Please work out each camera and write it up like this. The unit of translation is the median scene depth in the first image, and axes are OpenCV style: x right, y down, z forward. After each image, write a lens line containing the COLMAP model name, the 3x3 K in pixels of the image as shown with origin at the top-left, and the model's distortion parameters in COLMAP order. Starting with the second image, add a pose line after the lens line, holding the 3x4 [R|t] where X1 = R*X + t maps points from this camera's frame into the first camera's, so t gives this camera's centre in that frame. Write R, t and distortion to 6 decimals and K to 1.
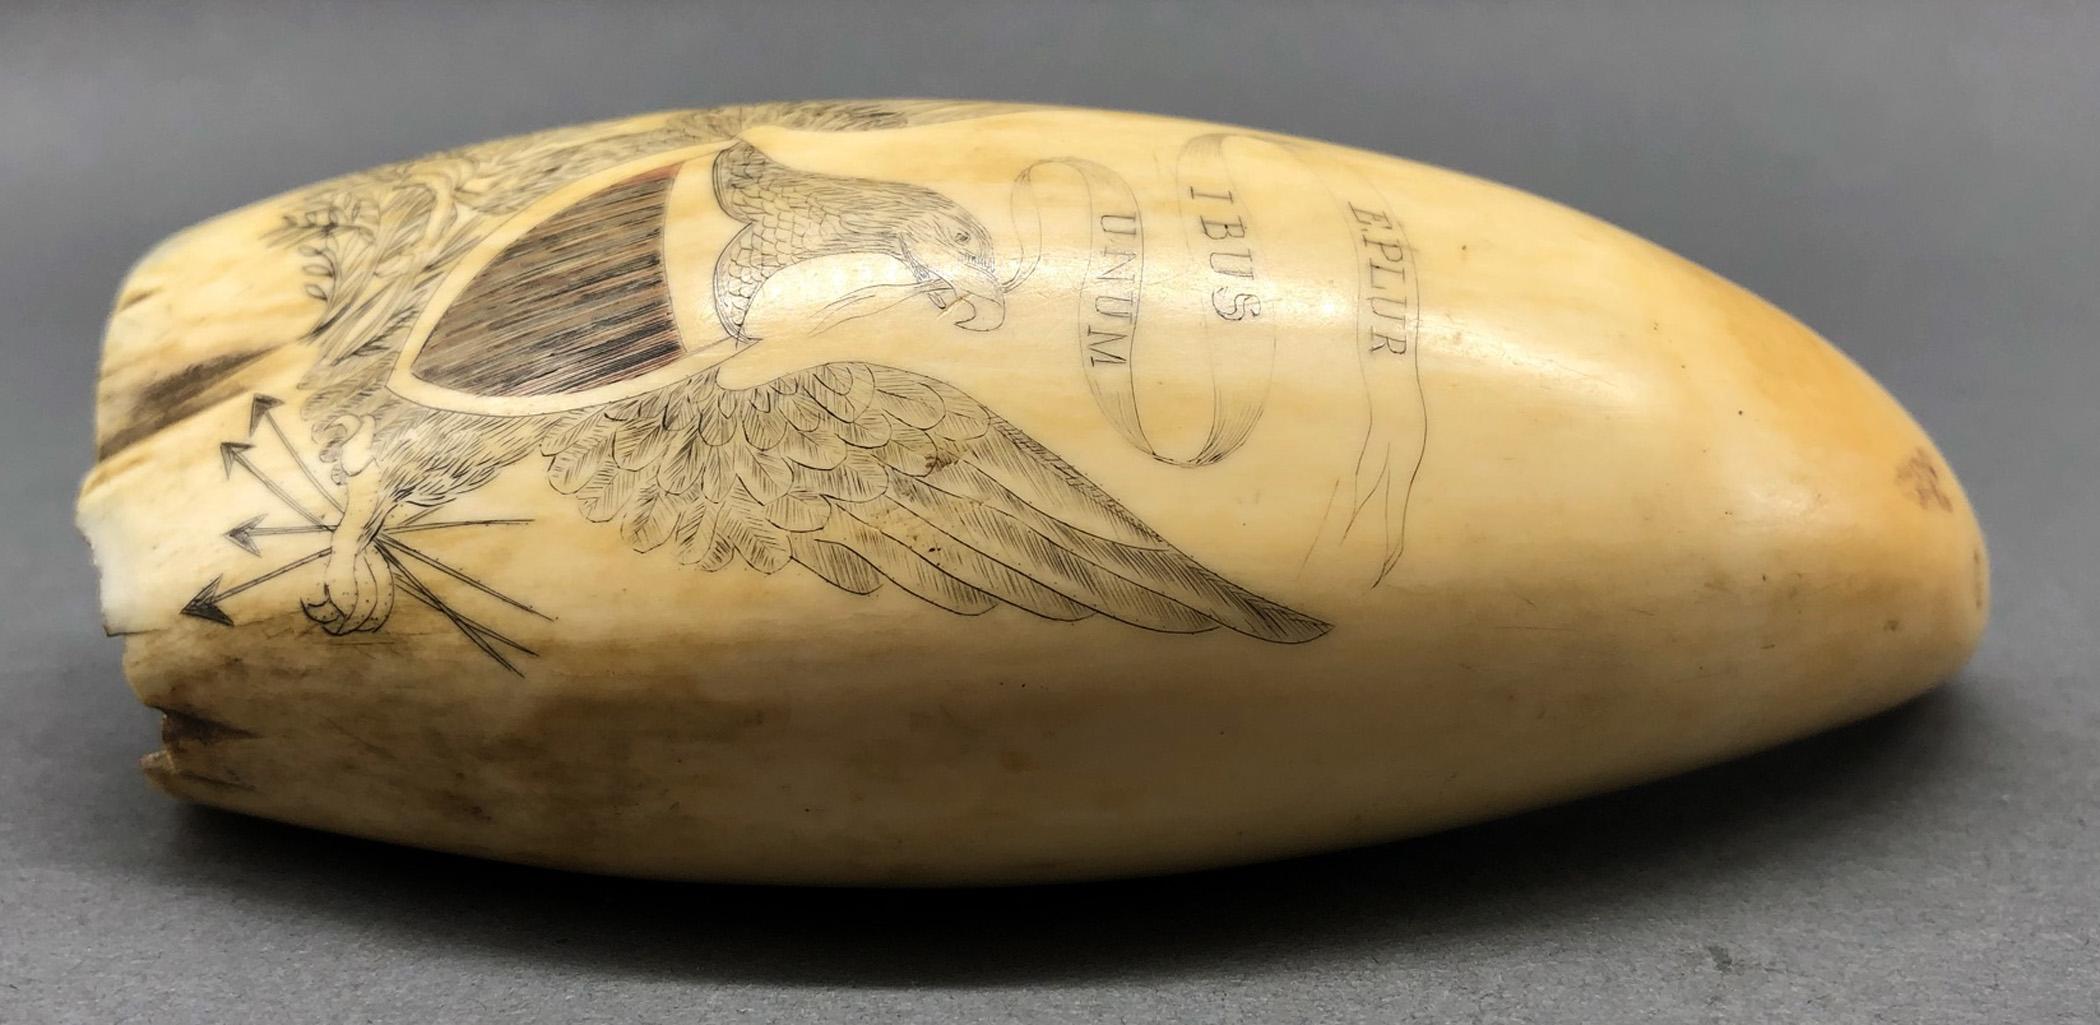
lens RADIAL K [[2206.6, 0, 1009.0], [0, 2206.6, 511.9], [0, 0, 1]] dist [0.215175, -0.956052]
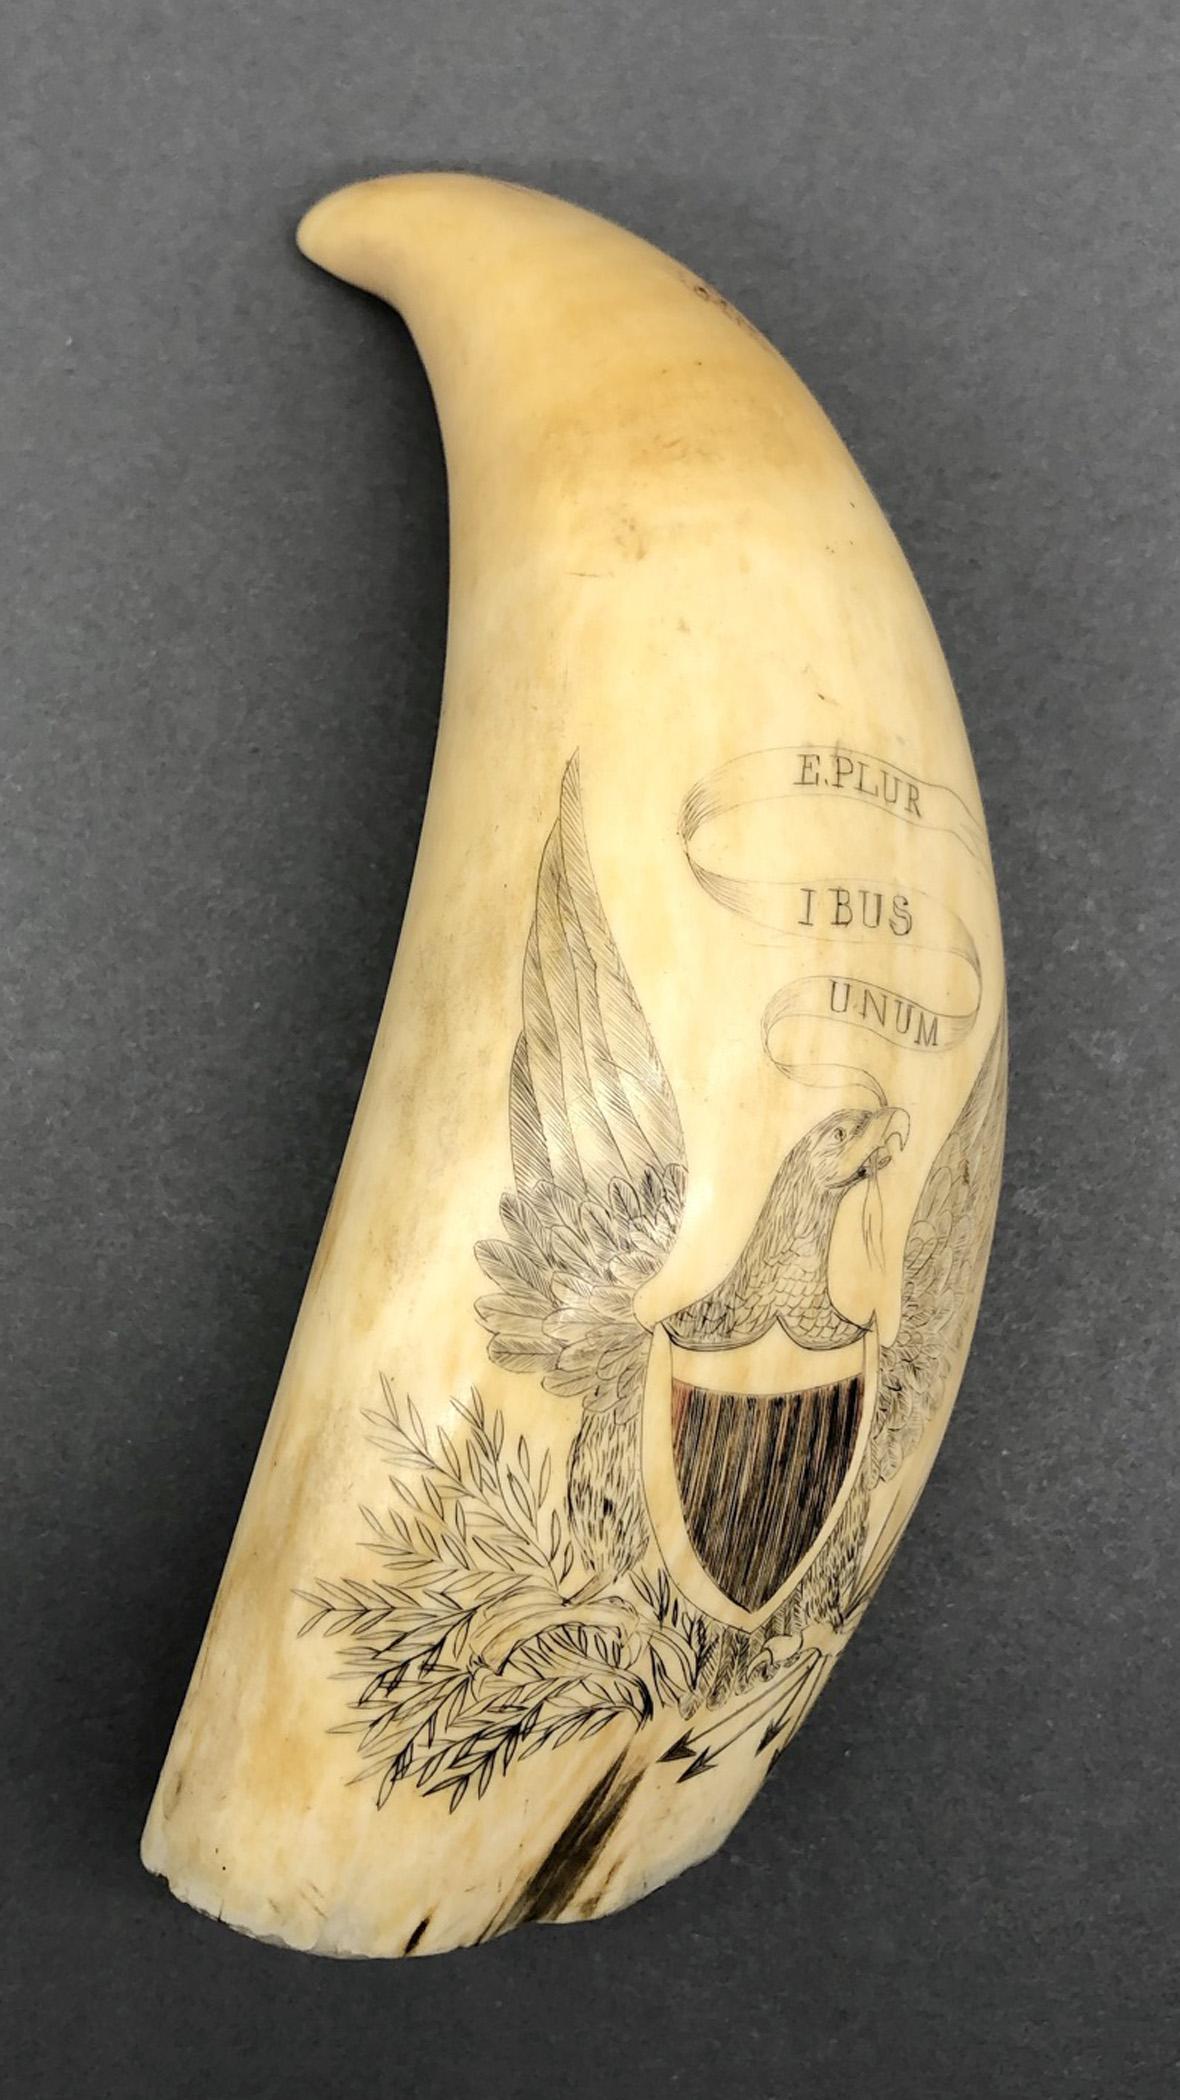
lens RADIAL K [[2497.8, 0, 439.4], [0, 2497.8, 909.8], [0, 0, 1]] dist [0.221329, -0.915286]
pose [[0.127983, -0.984172, 0.122578, -0.091845], [0.272930, 0.153772, 0.949665, -1.421270], [-0.953483, -0.088085, 0.288290, 0.815804]]
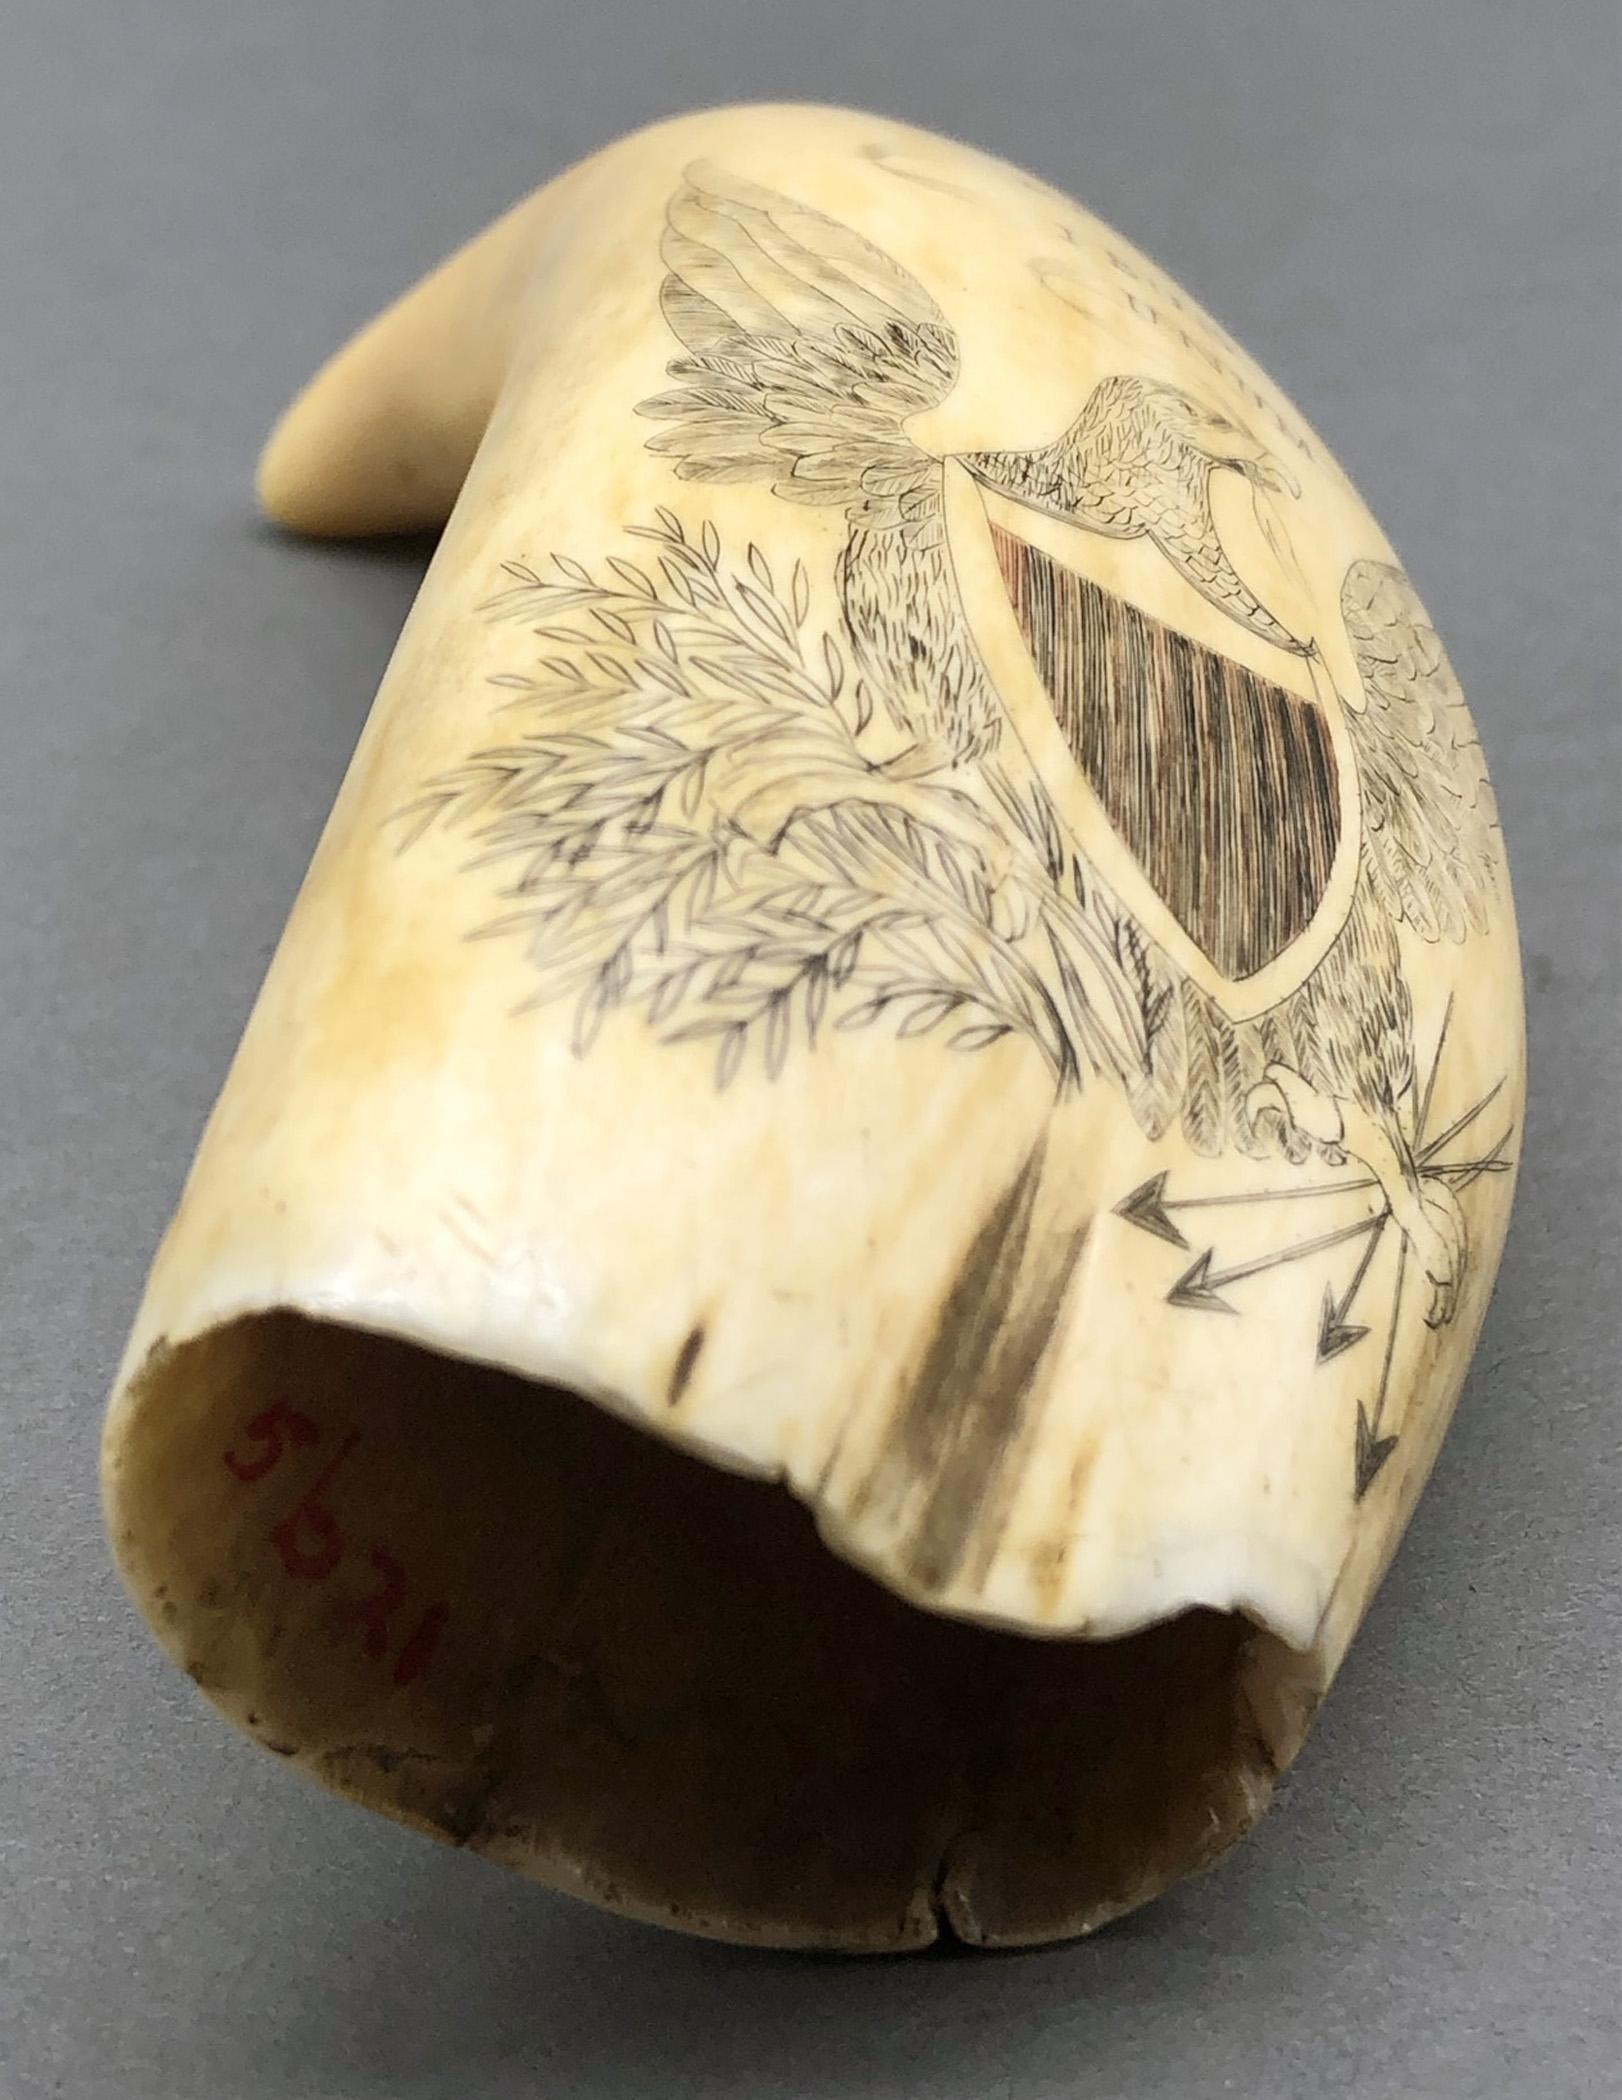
lens RADIAL K [[3954.3, 0, 596.7], [0, 3954.3, 1050.6], [0, 0, 1]] dist [0.206576, -0.099855]
pose [[0.017738, -0.549661, 0.835199, -1.226831], [0.286386, 0.803124, 0.522470, -0.688484], [-0.957950, 0.229922, 0.171661, 0.990913]]
